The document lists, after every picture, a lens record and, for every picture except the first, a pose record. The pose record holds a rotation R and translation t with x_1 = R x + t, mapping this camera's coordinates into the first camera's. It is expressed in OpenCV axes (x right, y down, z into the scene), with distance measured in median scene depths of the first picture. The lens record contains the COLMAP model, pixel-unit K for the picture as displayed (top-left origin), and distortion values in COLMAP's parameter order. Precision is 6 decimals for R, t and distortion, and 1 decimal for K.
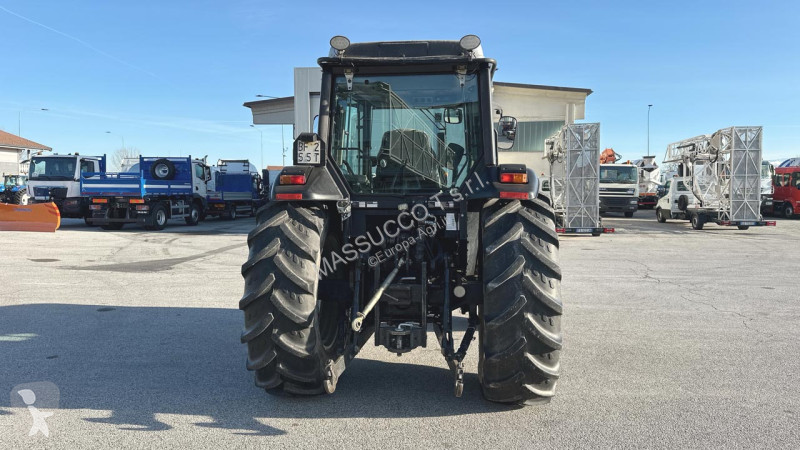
lens RADIAL K [[552.7, 0, 404.4], [0, 552.7, 229.1], [0, 0, 1]] dist [0.102256, -0.138340]
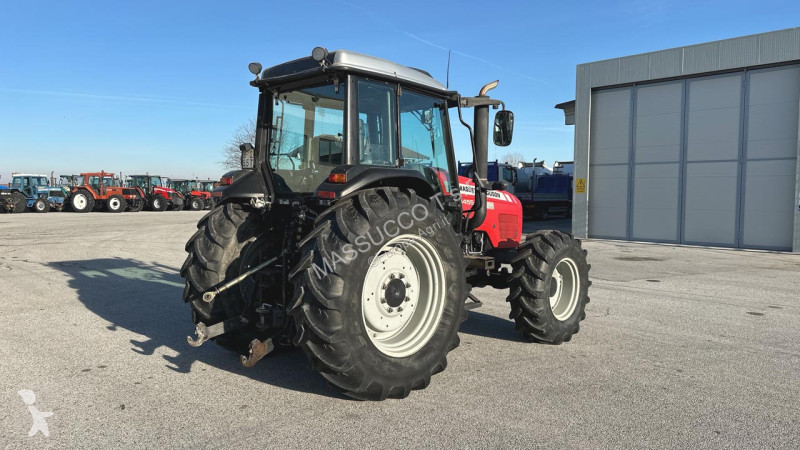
lens RADIAL K [[560.5, 0, 391.1], [0, 560.5, 226.0], [0, 0, 1]] dist [0.011368, 0.001066]
pose [[0.789705, 0.037154, -0.612361, 0.130092], [-0.042650, 0.999074, 0.005616, -0.001461], [0.612003, 0.021682, 0.790559, 0.031652]]
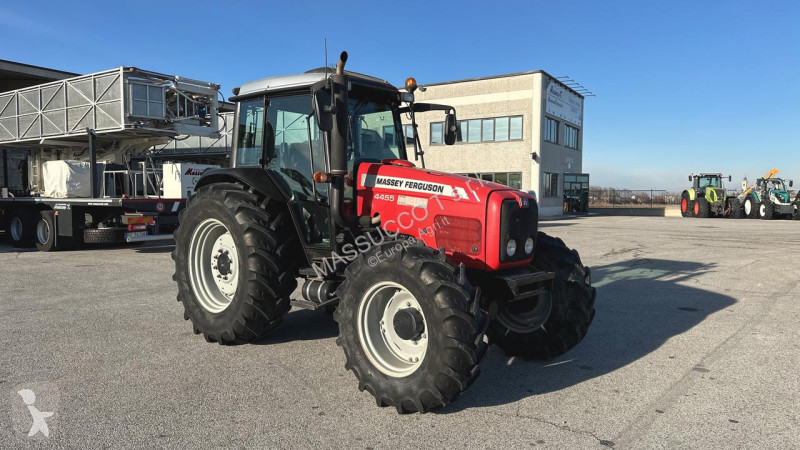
lens RADIAL K [[552.7, 0, 404.4], [0, 552.7, 229.1], [0, 0, 1]] dist [0.102256, -0.138340]
pose [[-0.568259, 0.043517, -0.821699, 0.169324], [-0.060957, 0.993630, 0.094778, -0.019985], [0.820589, 0.103947, -0.561986, 0.356741]]
